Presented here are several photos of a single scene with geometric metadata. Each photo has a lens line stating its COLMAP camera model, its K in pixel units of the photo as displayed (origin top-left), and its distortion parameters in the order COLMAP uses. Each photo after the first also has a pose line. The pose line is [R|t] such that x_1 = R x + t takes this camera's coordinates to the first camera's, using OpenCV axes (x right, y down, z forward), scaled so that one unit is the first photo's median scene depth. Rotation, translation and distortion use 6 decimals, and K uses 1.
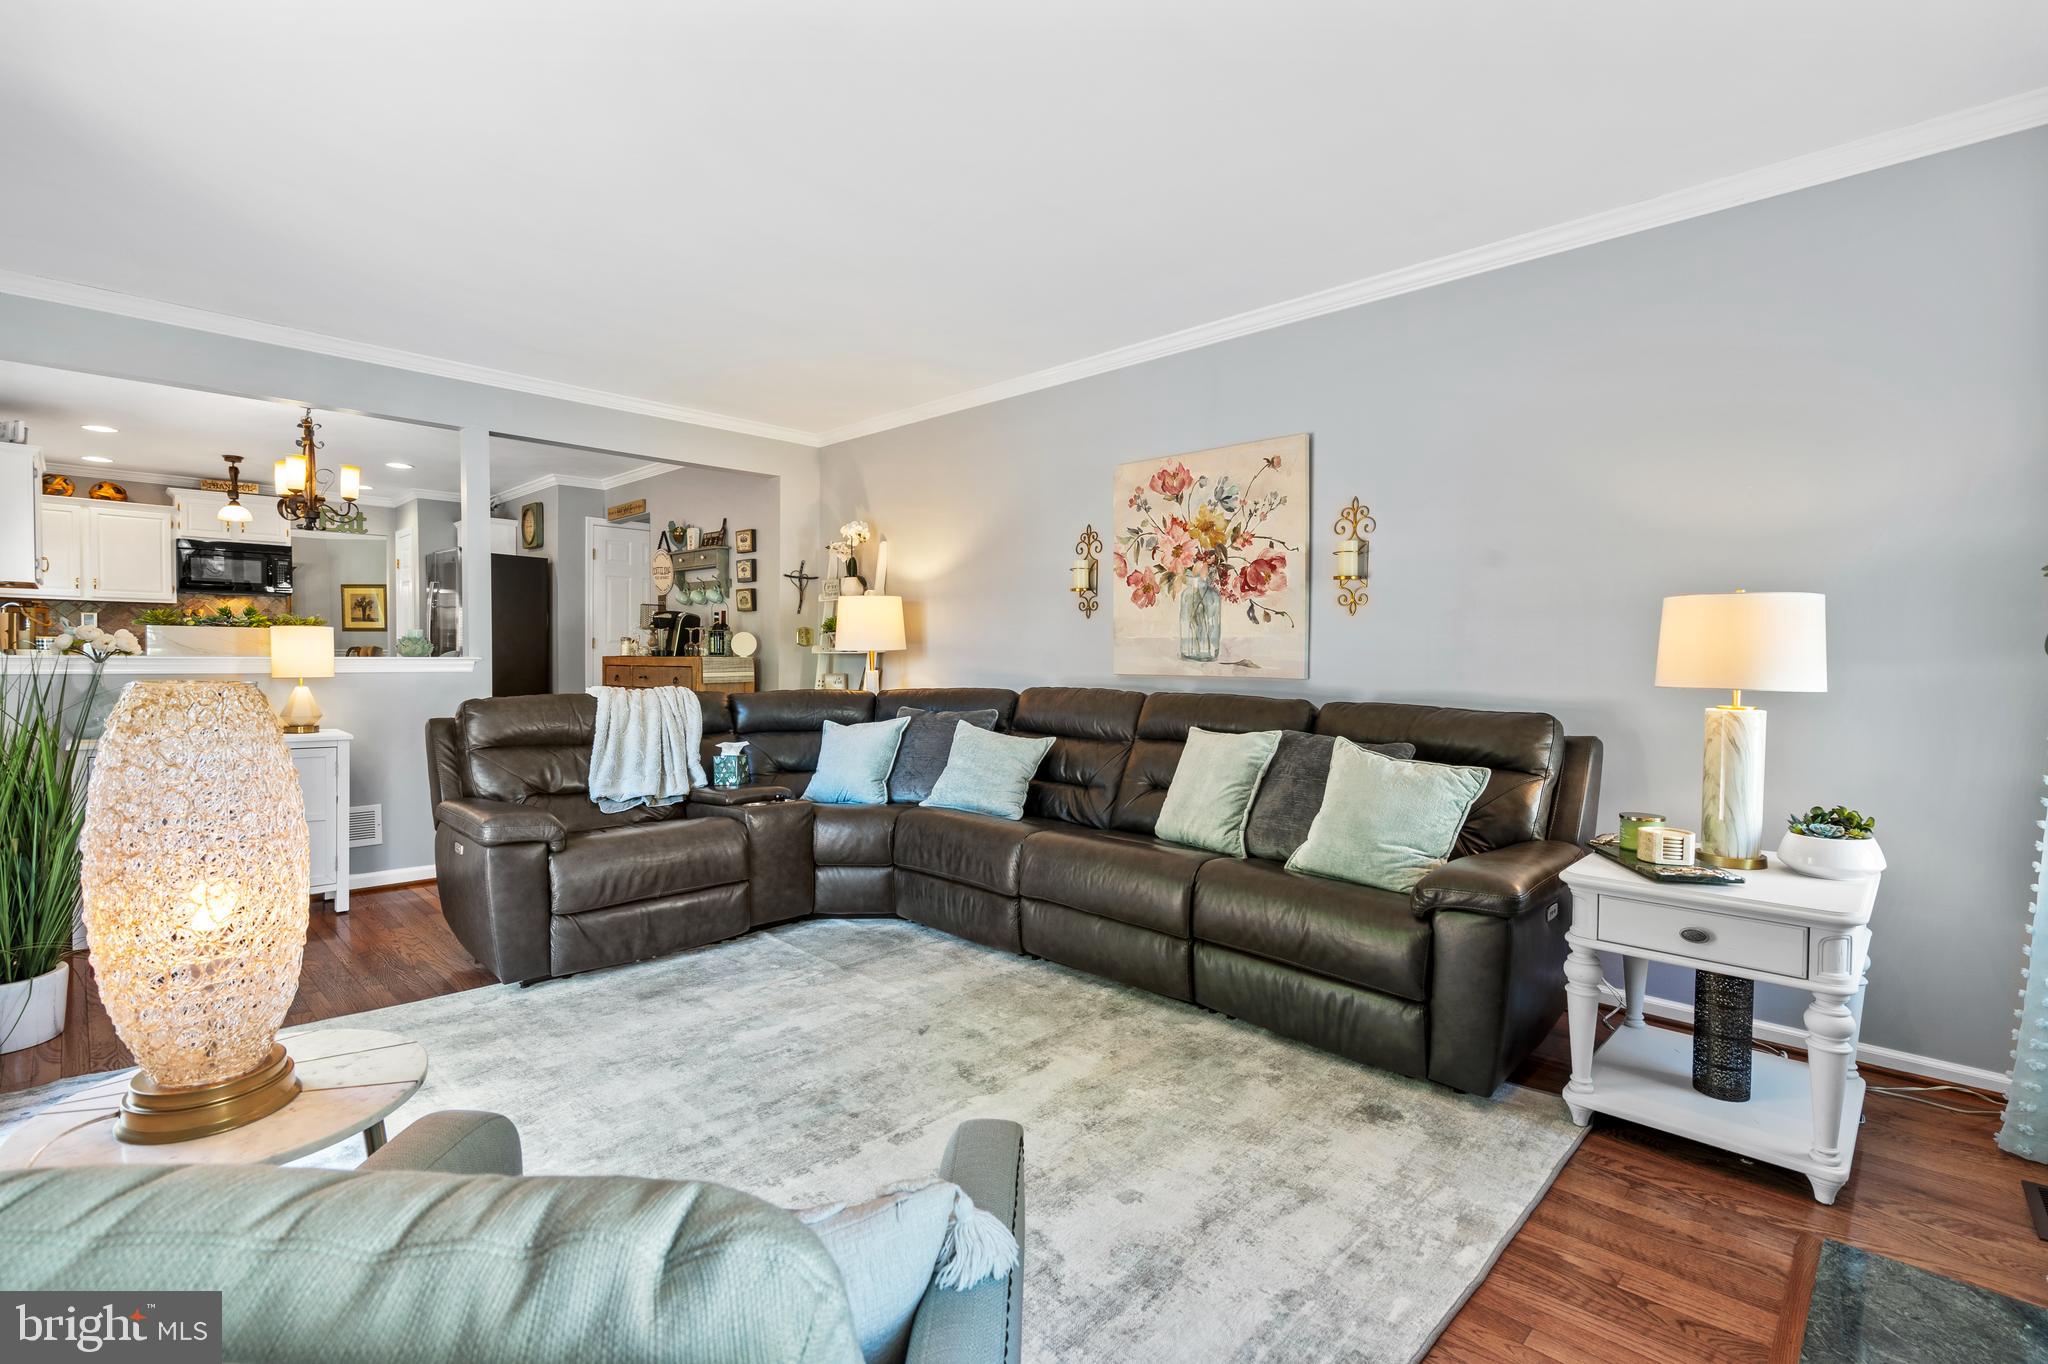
lens RADIAL K [[935.3, 0, 1034.2], [0, 935.3, 674.6], [0, 0, 1]] dist [-0.001053, 0.000139]
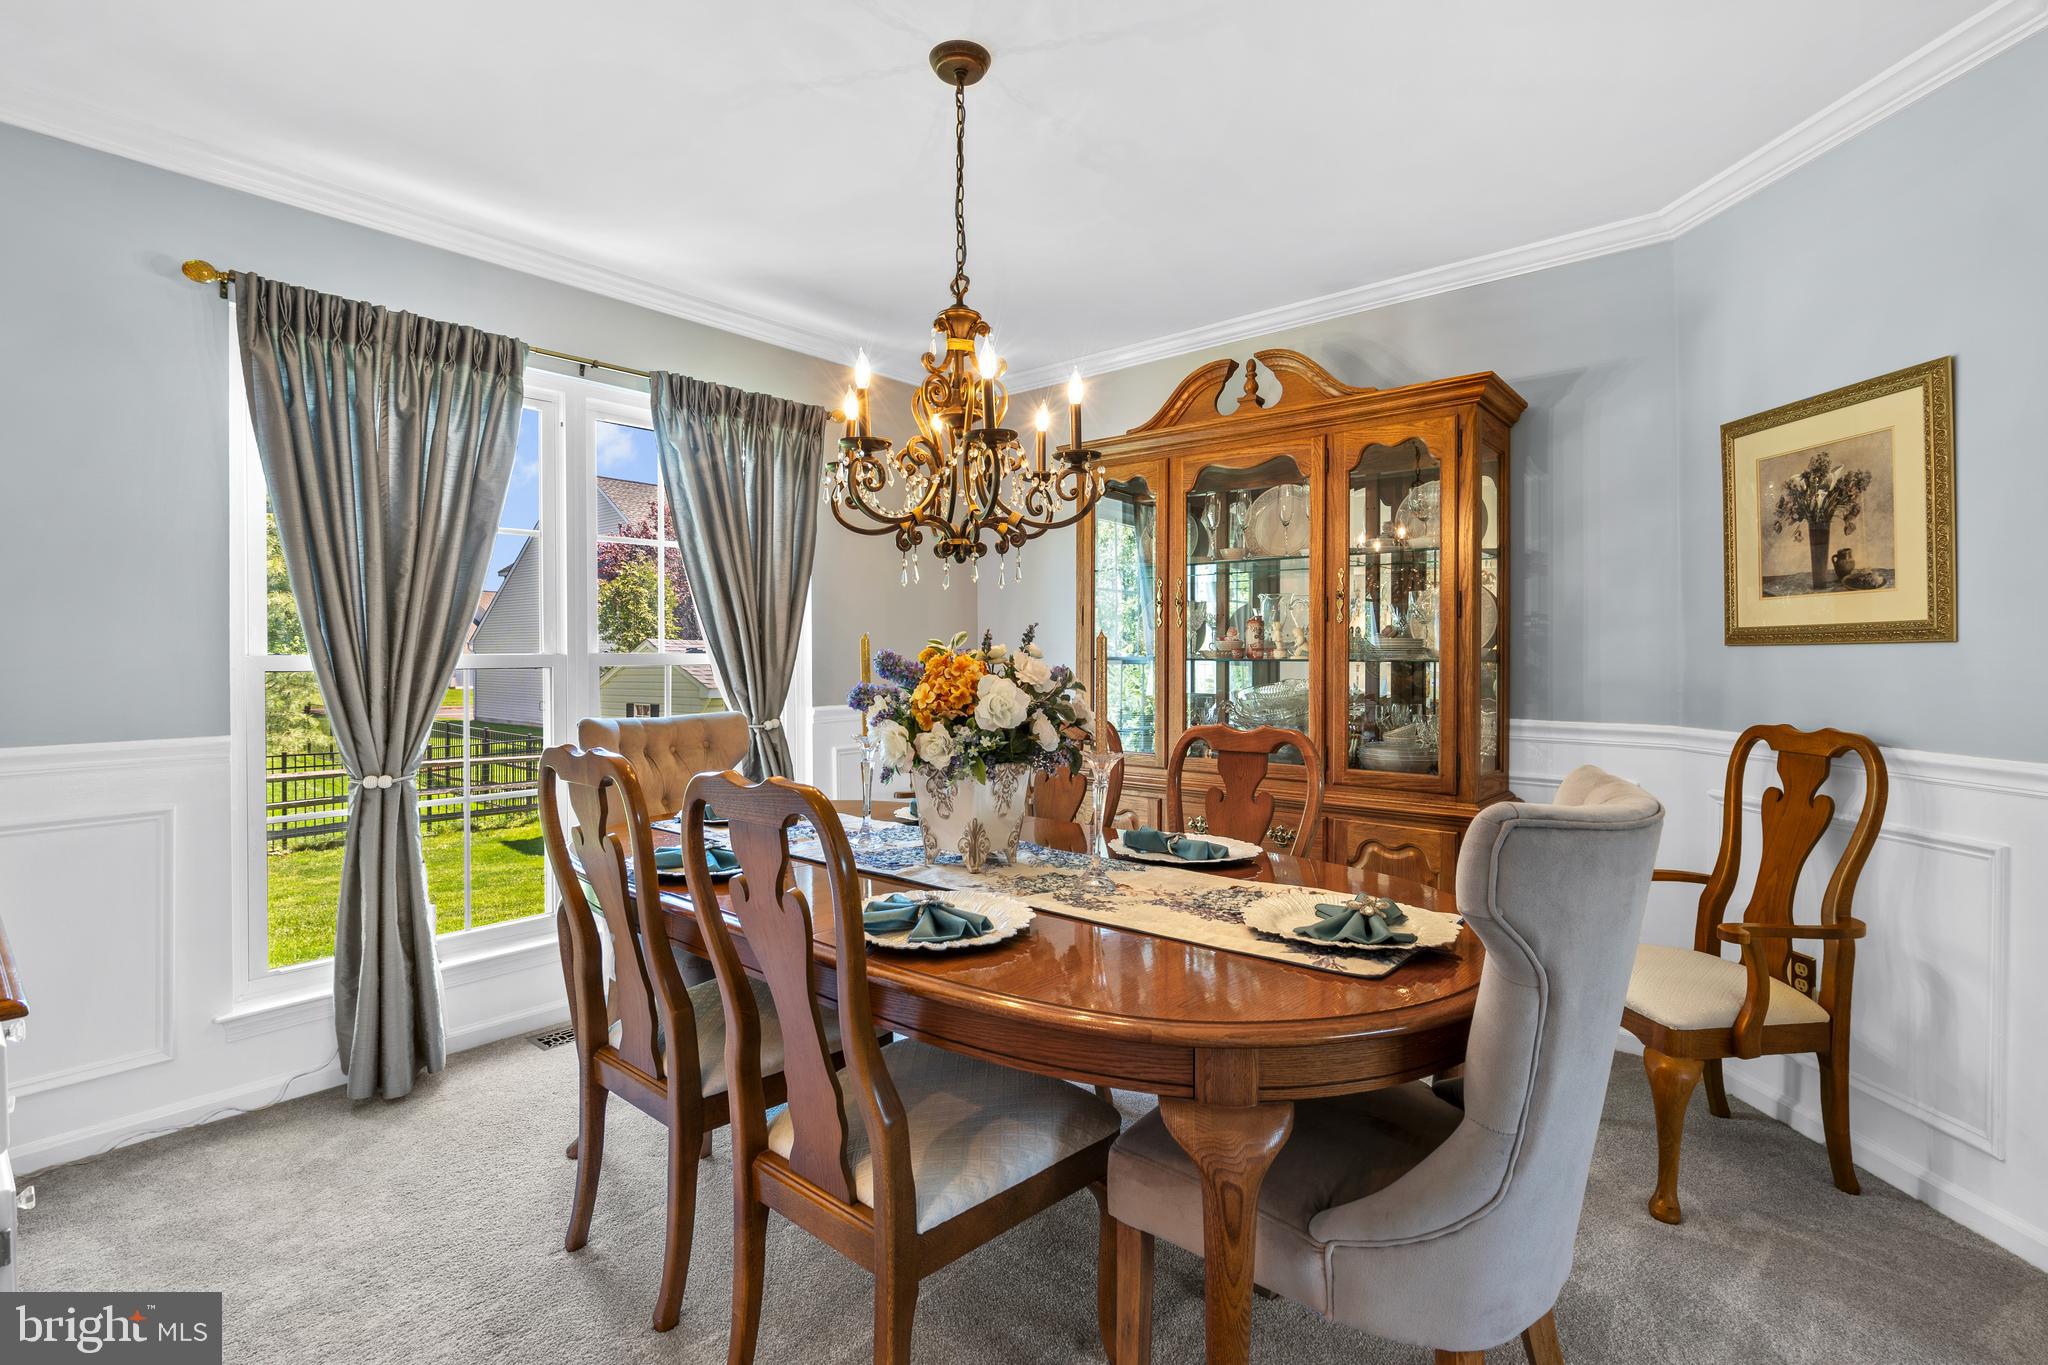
lens RADIAL K [[960.8, 0, 981.2], [0, 960.8, 679.1], [0, 0, 1]] dist [-0.002706, 0.000472]
pose [[0.041542, 0.020041, -0.998936, -1.478146], [-0.019016, 0.999634, 0.019264, -0.110824], [0.998956, 0.018195, 0.041908, 2.298457]]
